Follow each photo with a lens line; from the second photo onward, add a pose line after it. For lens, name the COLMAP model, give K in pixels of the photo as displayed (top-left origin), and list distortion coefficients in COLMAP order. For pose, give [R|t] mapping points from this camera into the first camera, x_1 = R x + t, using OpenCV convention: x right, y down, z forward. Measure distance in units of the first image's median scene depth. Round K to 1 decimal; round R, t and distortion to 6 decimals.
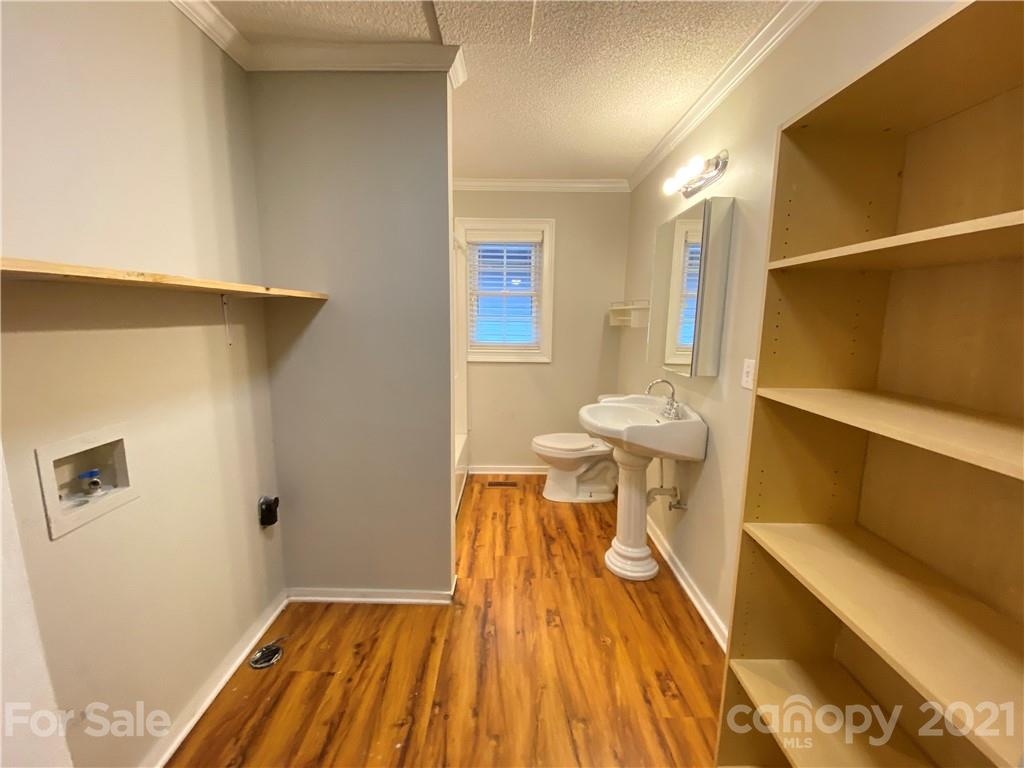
lens RADIAL K [[410.7, 0, 510.6], [0, 410.7, 381.5], [0, 0, 1]] dist [0.054931, -0.043352]
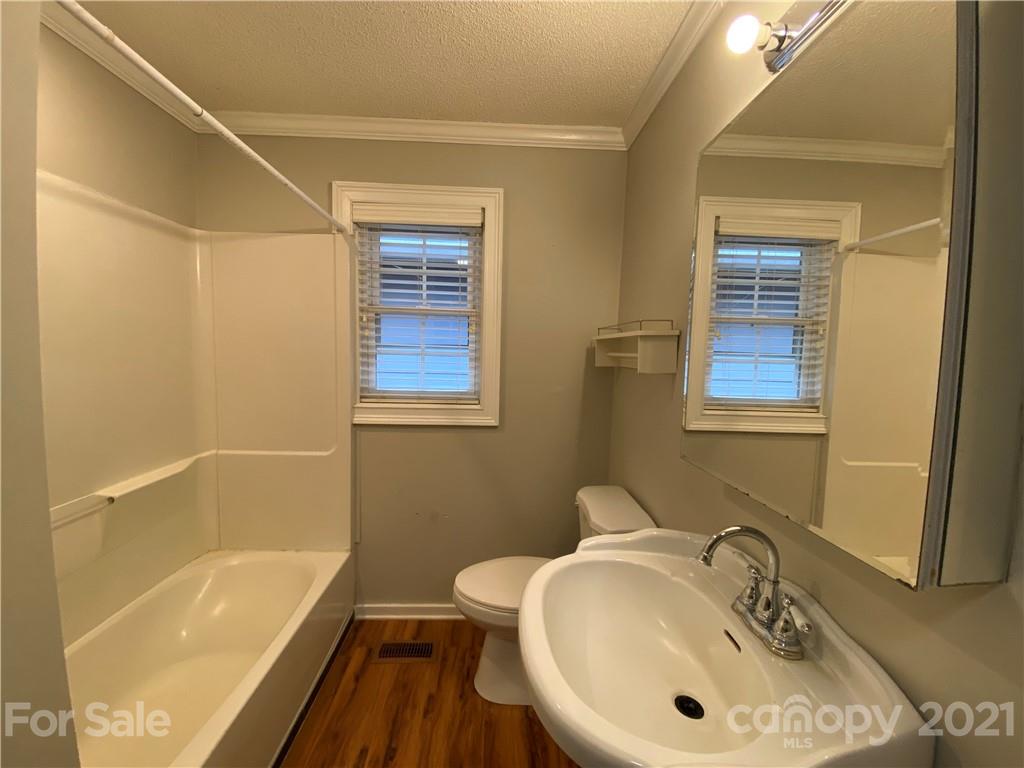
lens RADIAL K [[412.0, 0, 511.3], [0, 412.0, 381.7], [0, 0, 1]] dist [0.022317, -0.021944]
pose [[0.999341, 0.010388, 0.034768, 0.098917], [-0.007571, 0.996750, -0.080197, -0.065319], [-0.035488, 0.079881, 0.996173, 0.418028]]
